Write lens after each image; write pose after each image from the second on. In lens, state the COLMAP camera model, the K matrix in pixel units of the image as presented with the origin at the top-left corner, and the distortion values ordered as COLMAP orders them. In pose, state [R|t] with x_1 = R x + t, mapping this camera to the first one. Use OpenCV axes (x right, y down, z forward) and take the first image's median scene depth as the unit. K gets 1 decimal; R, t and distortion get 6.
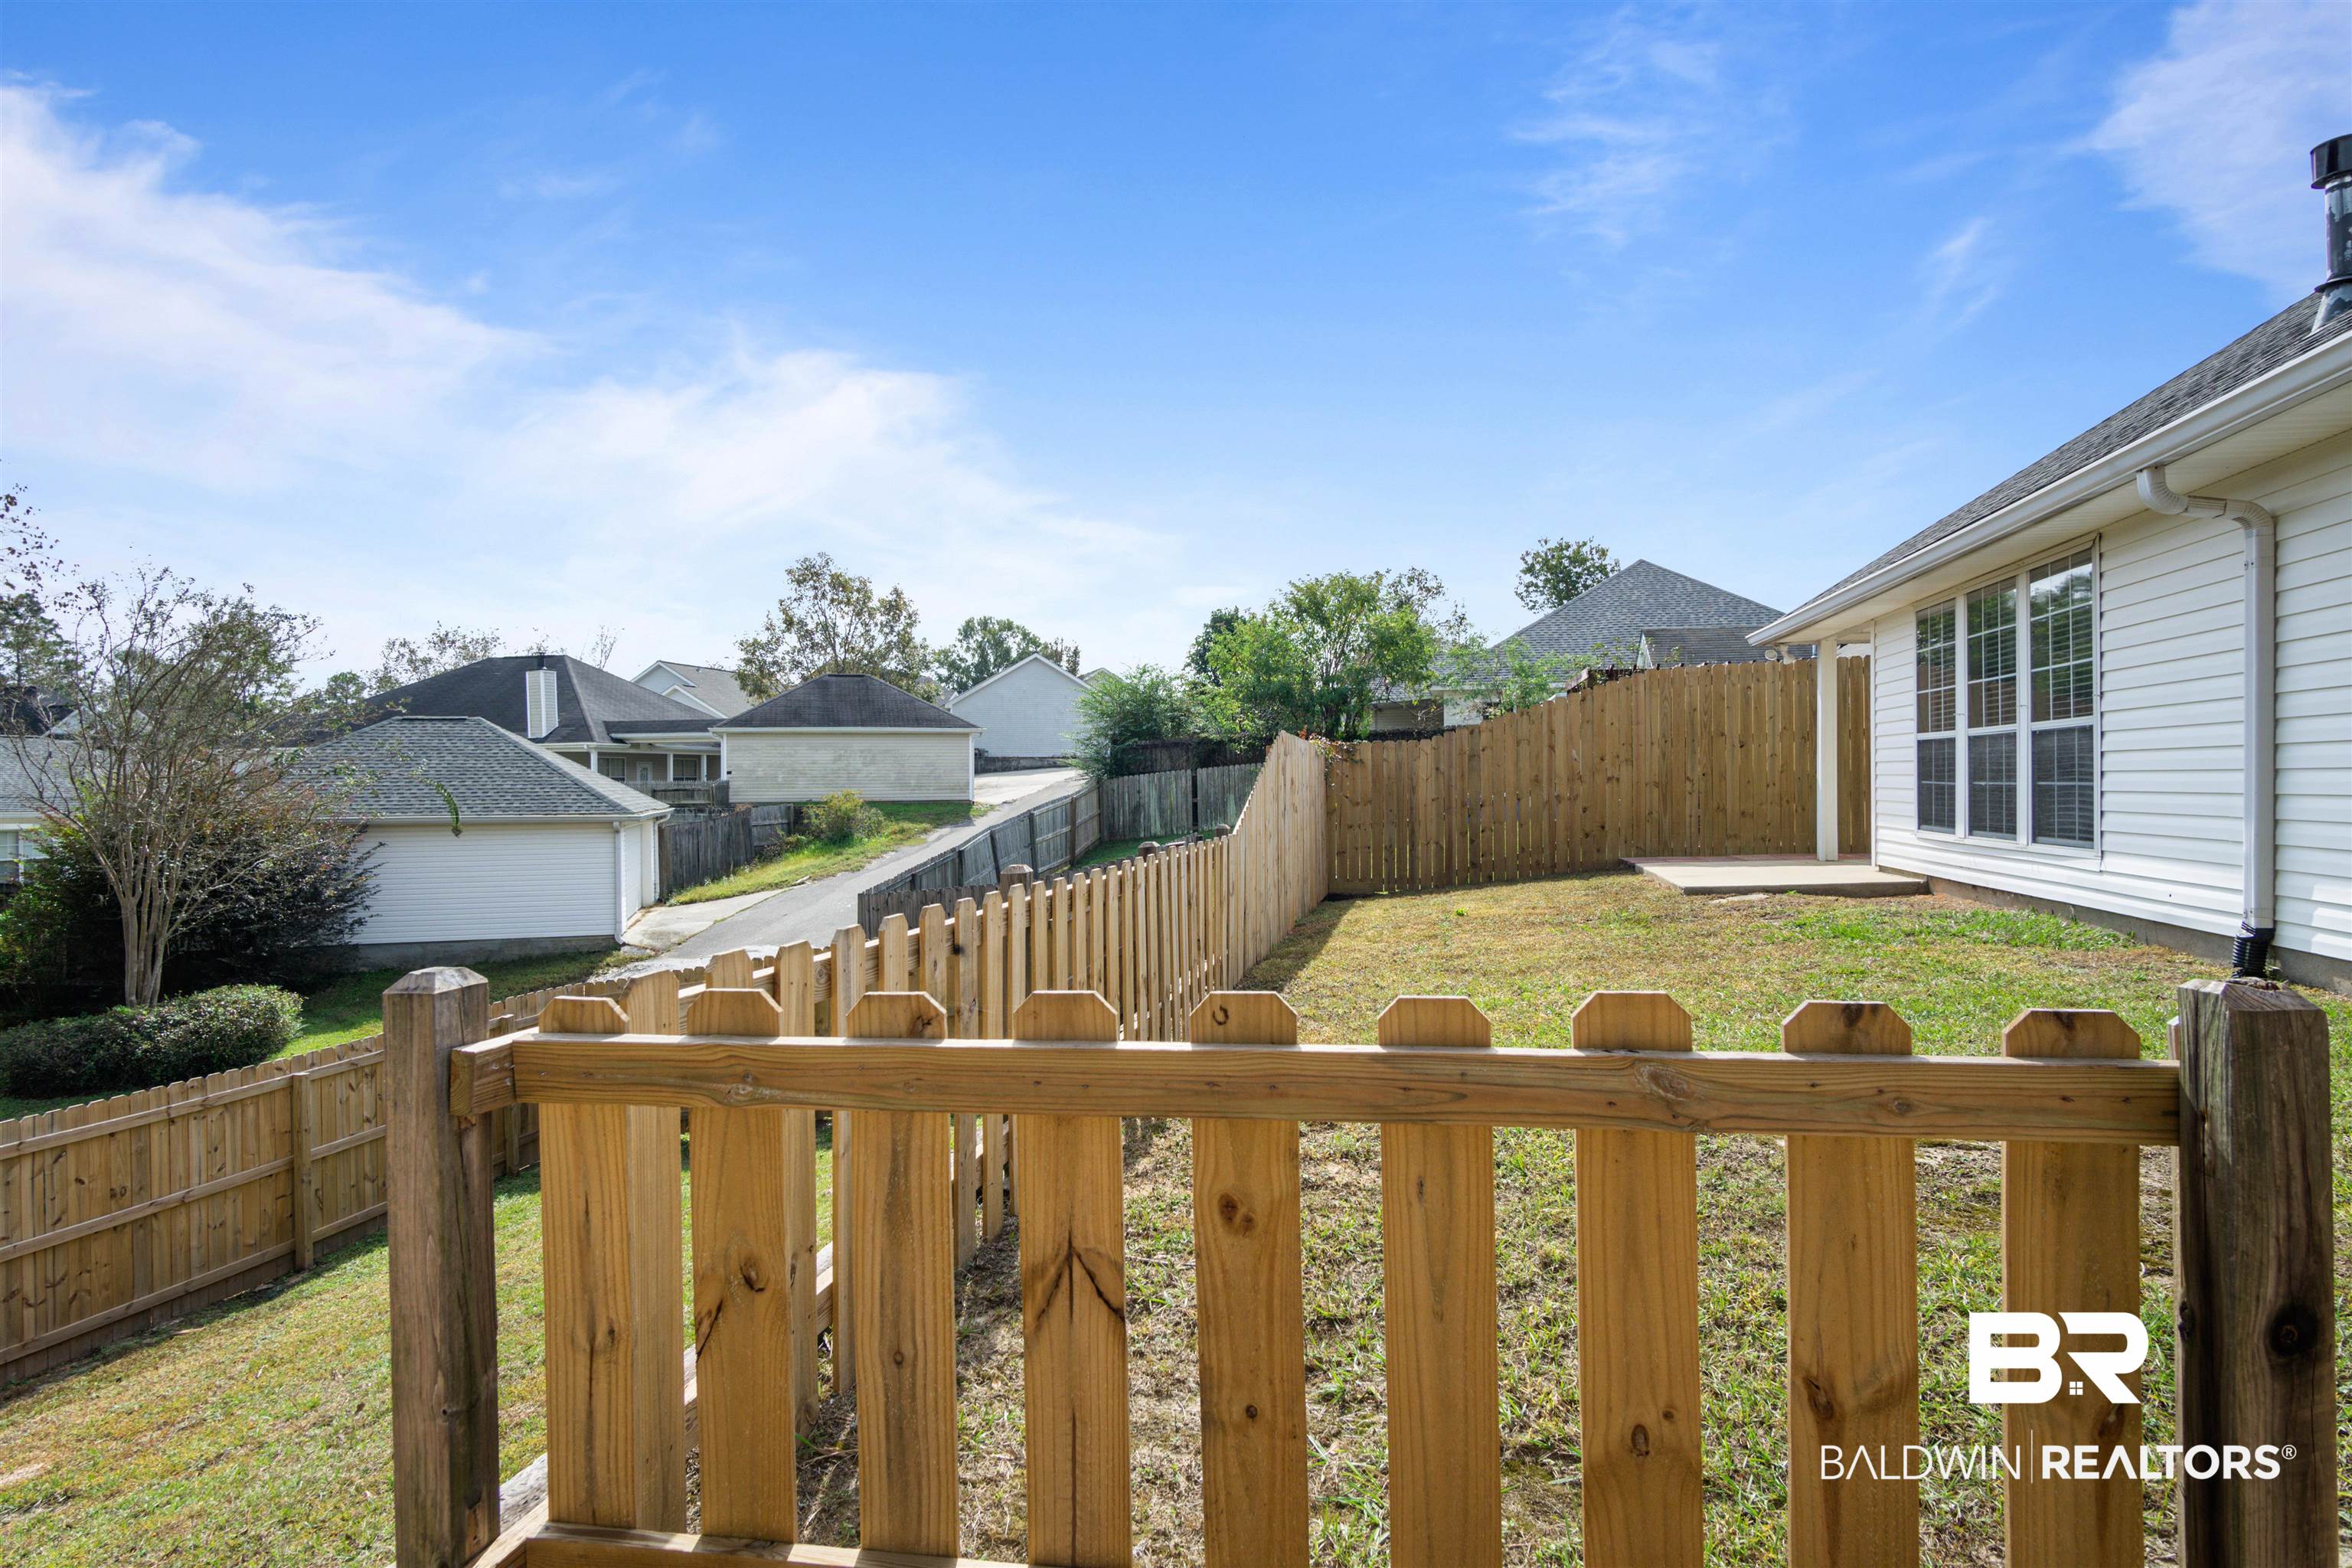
lens RADIAL K [[1269.6, 0, 1174.1], [0, 1269.6, 789.9], [0, 0, 1]] dist [-0.003487, 0.007246]
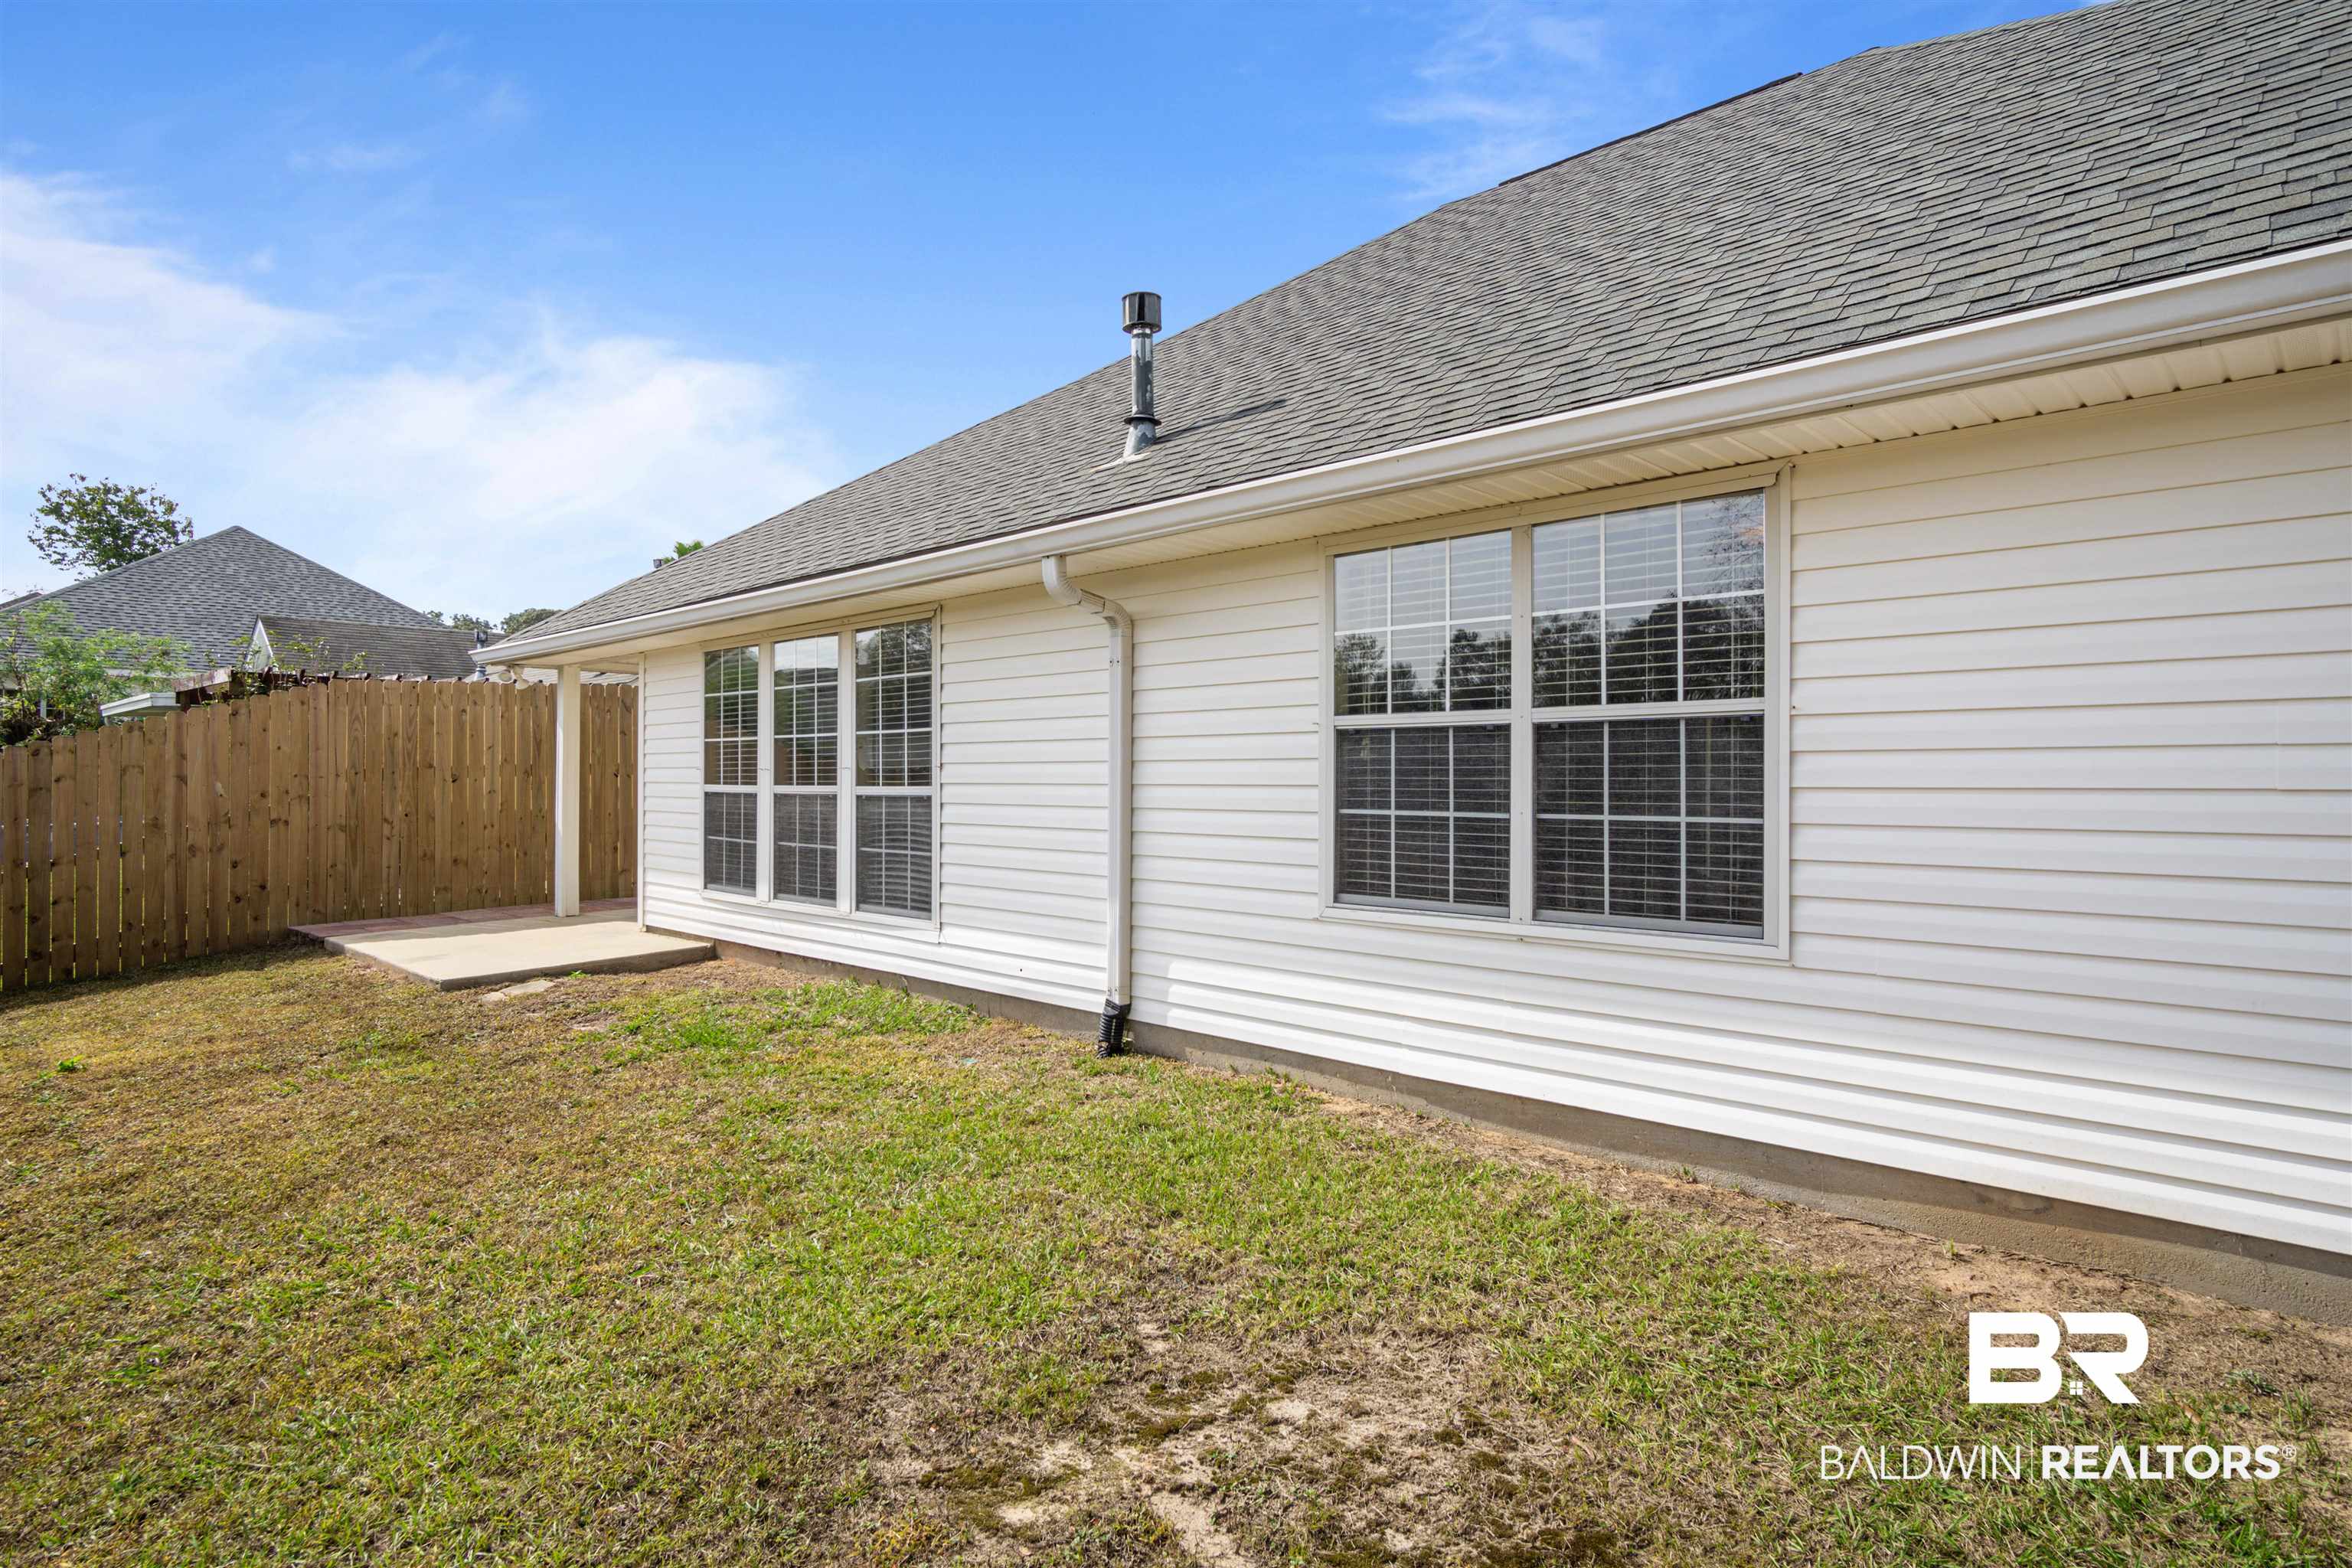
lens RADIAL K [[1269.6, 0, 1158.9], [0, 1269.6, 774.7], [0, 0, 1]] dist [-0.003487, 0.007246]
pose [[0.532848, 0.016048, 0.846059, -0.016054], [-0.003949, 0.999856, -0.016477, -0.034490], [-0.846202, 0.005438, 0.532835, 0.212478]]
